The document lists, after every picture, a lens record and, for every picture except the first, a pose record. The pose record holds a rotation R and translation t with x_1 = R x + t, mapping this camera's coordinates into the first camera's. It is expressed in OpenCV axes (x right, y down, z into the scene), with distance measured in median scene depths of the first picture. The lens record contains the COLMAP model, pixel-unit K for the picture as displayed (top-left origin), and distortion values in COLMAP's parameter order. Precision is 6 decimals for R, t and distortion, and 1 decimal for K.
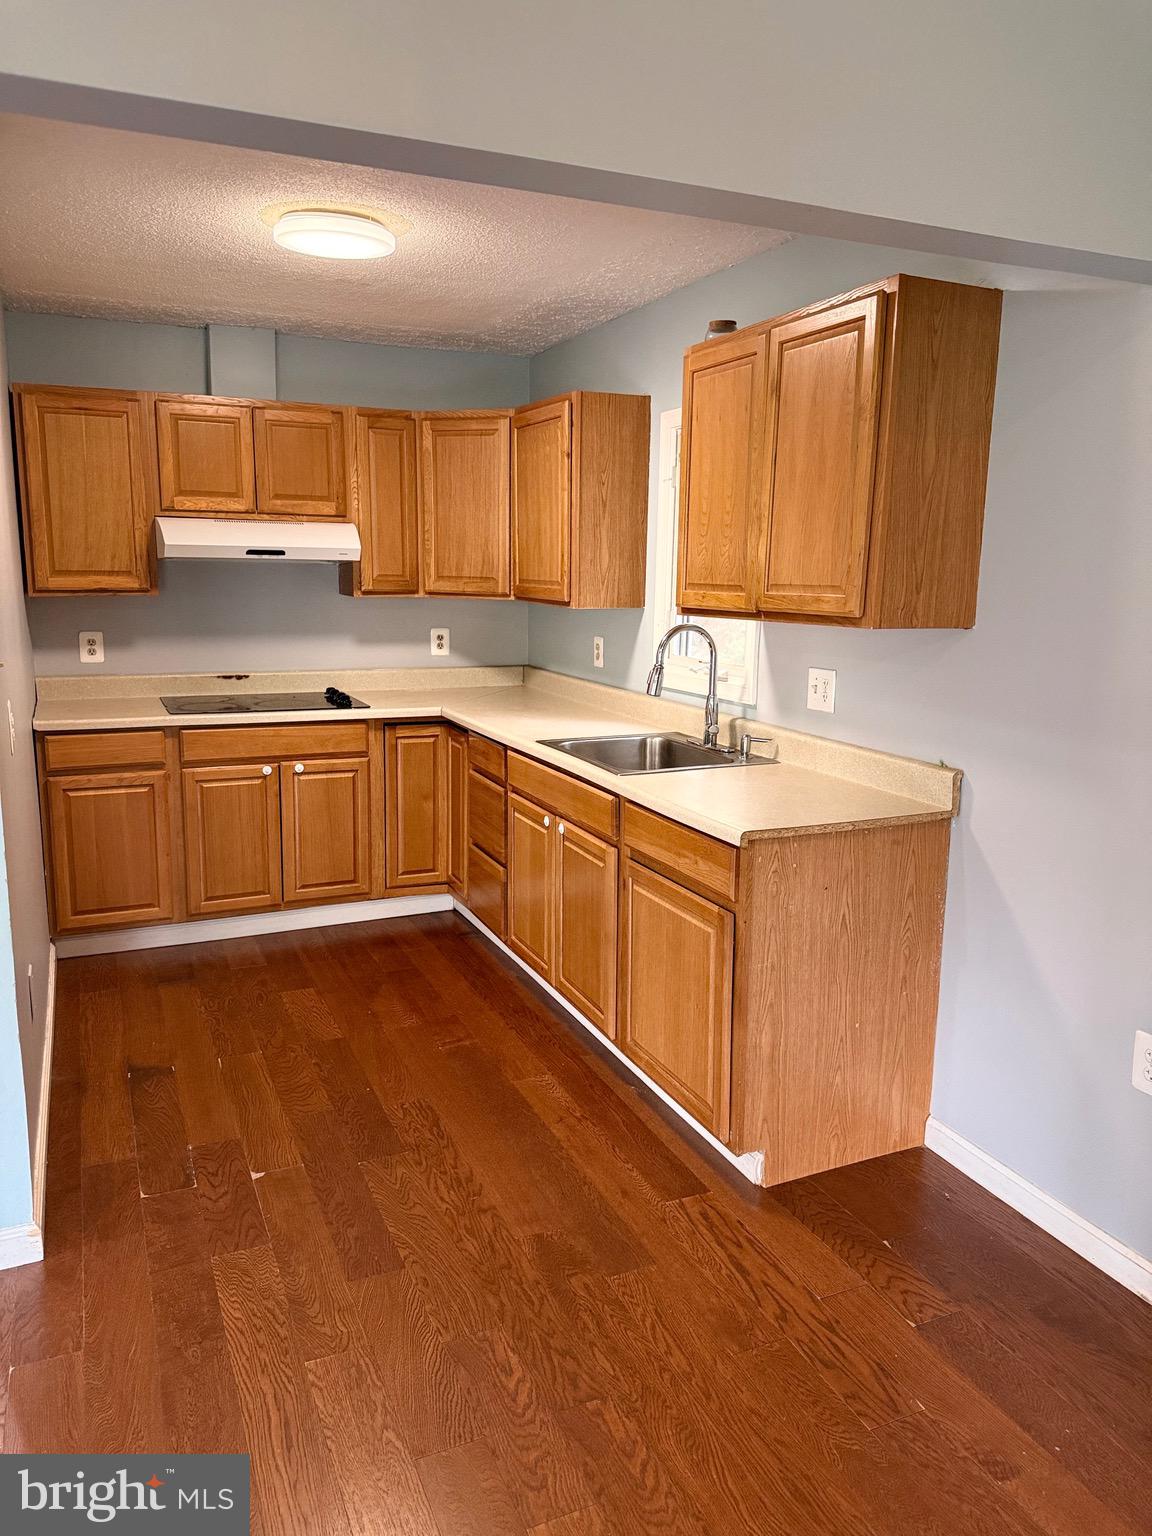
lens RADIAL K [[1084.8, 0, 575.1], [0, 1084.8, 769.2], [0, 0, 1]] dist [0.055949, -0.067518]
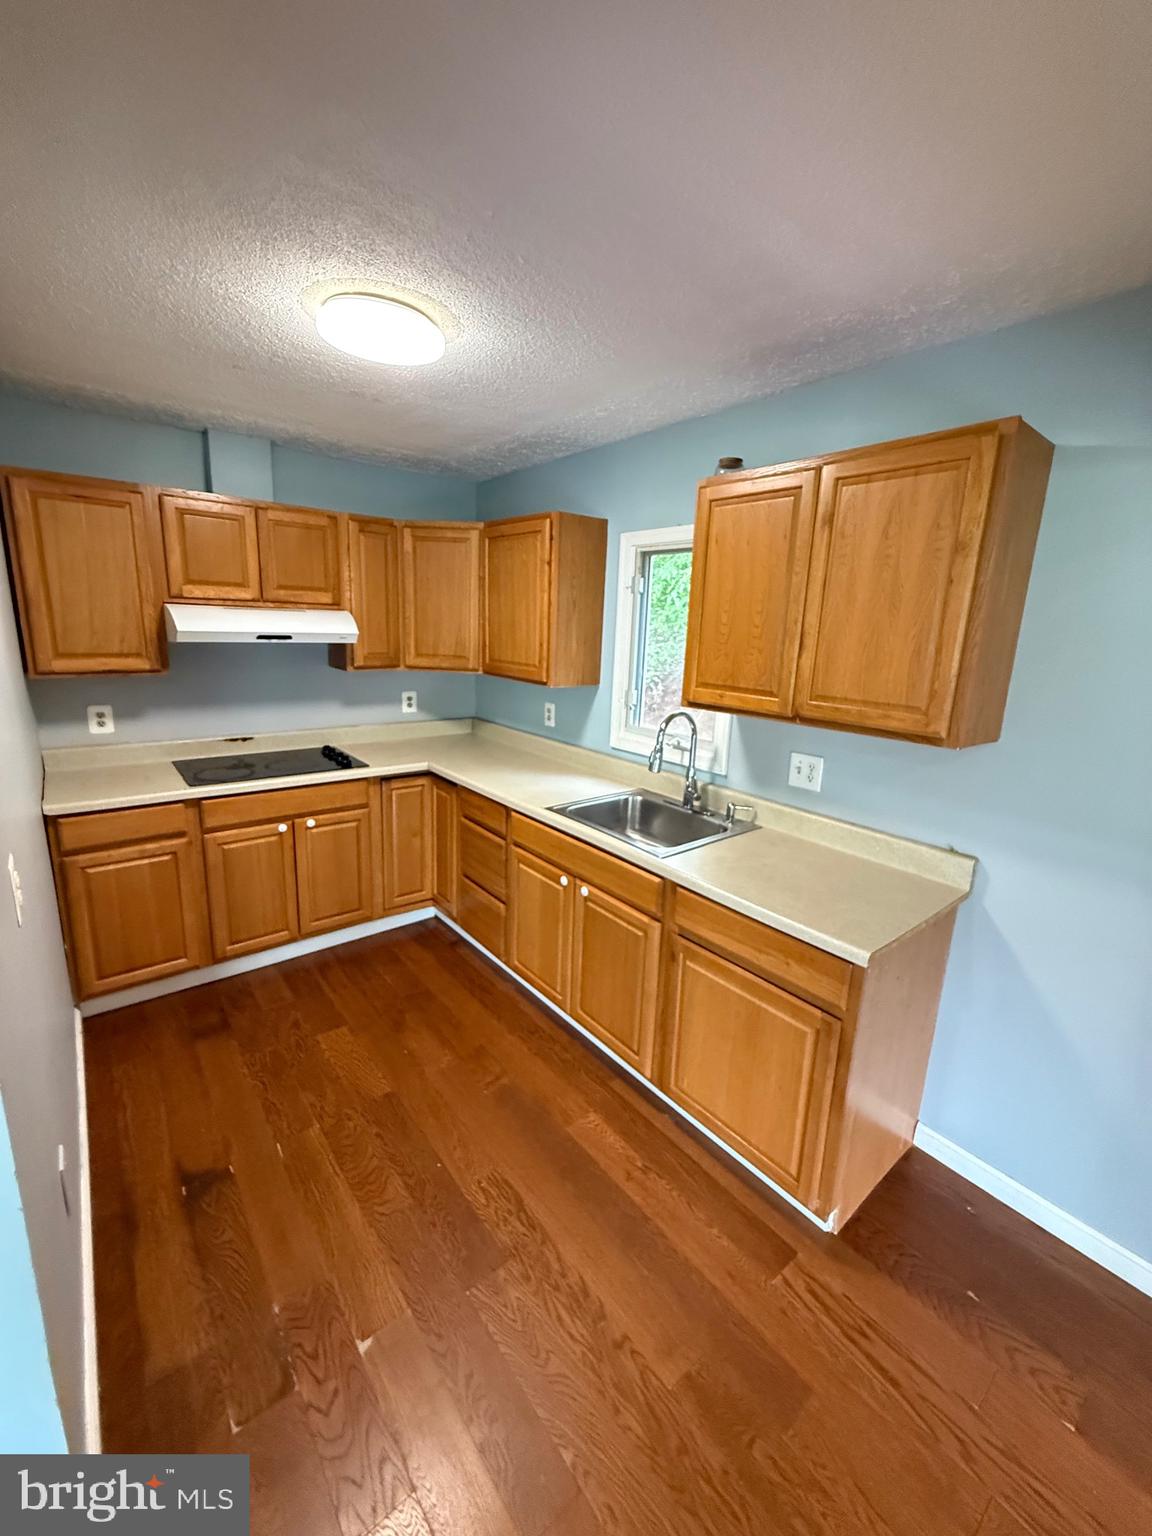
lens RADIAL K [[613.6, 0, 574.5], [0, 613.6, 760.9], [0, 0, 1]] dist [-0.001867, 0.001214]
pose [[0.966240, -0.034080, 0.255381, -0.202452], [0.023546, 0.998745, 0.044194, -0.123292], [-0.256567, -0.036689, 0.965830, 0.406569]]
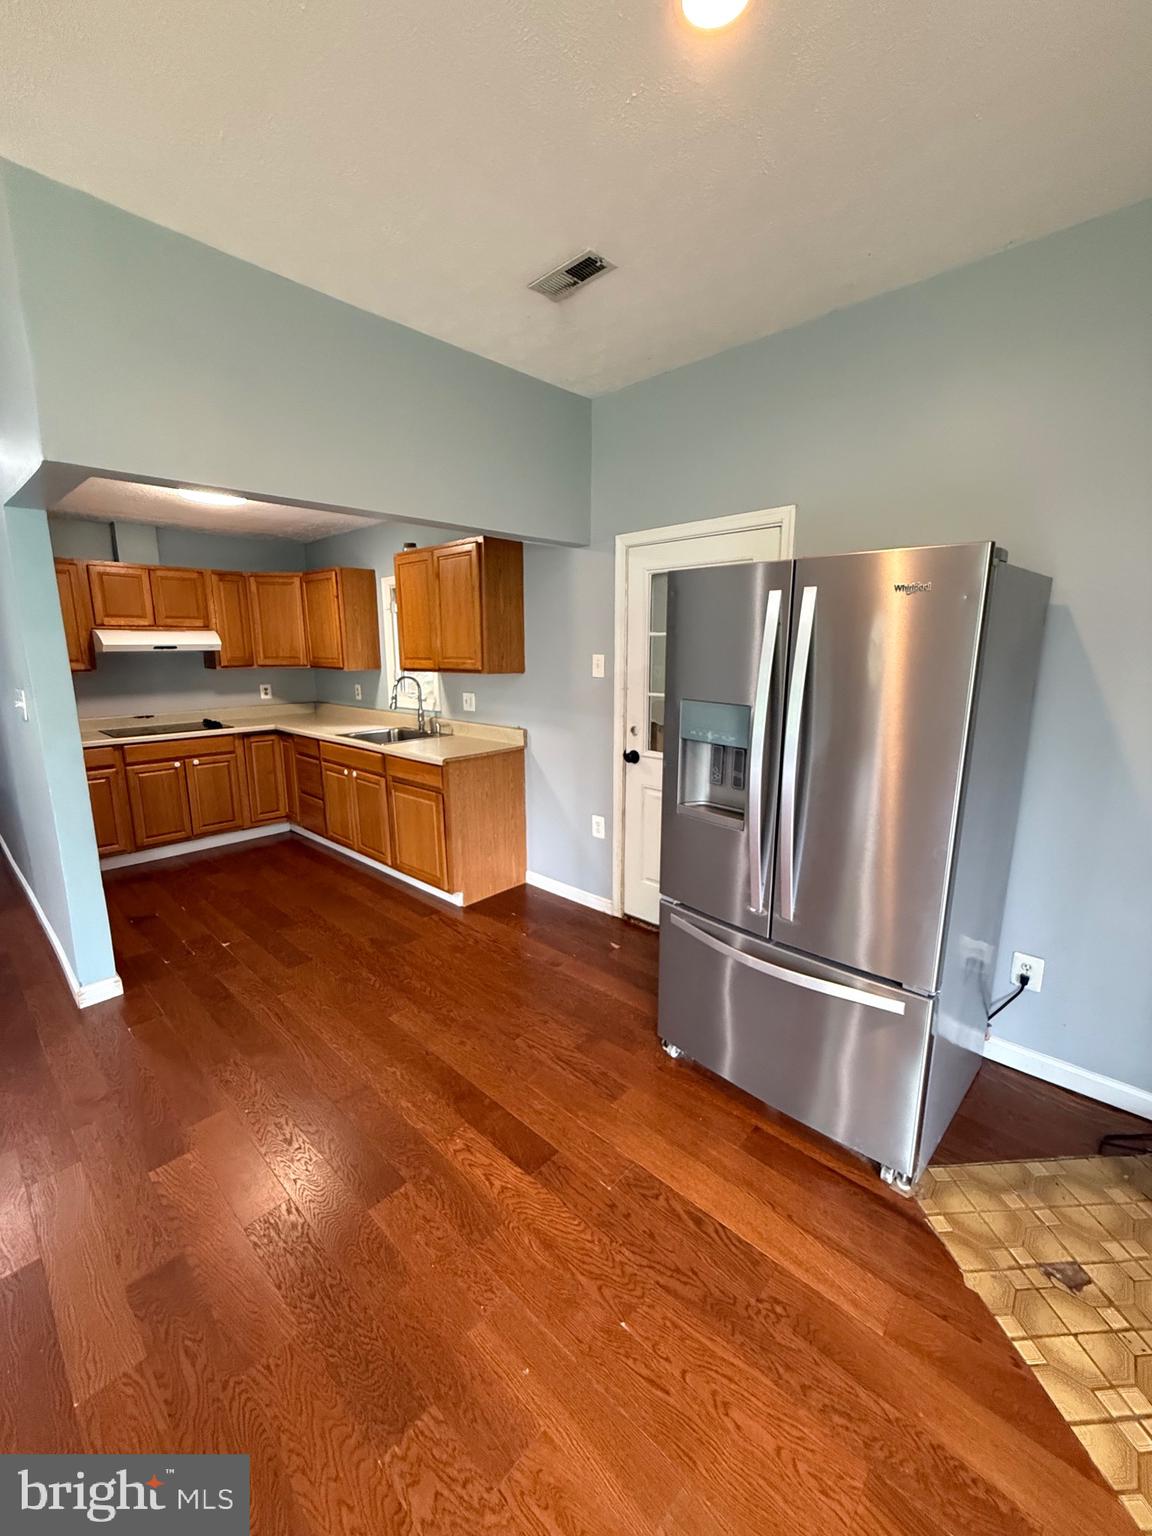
lens RADIAL K [[613.6, 0, 575.3], [0, 613.6, 762.1], [0, 0, 1]] dist [-0.001867, 0.001214]
pose [[0.920640, -0.091461, 0.379548, -0.074974], [0.090224, 0.995698, 0.021086, 0.049215], [-0.379844, 0.014832, 0.924932, -0.304782]]
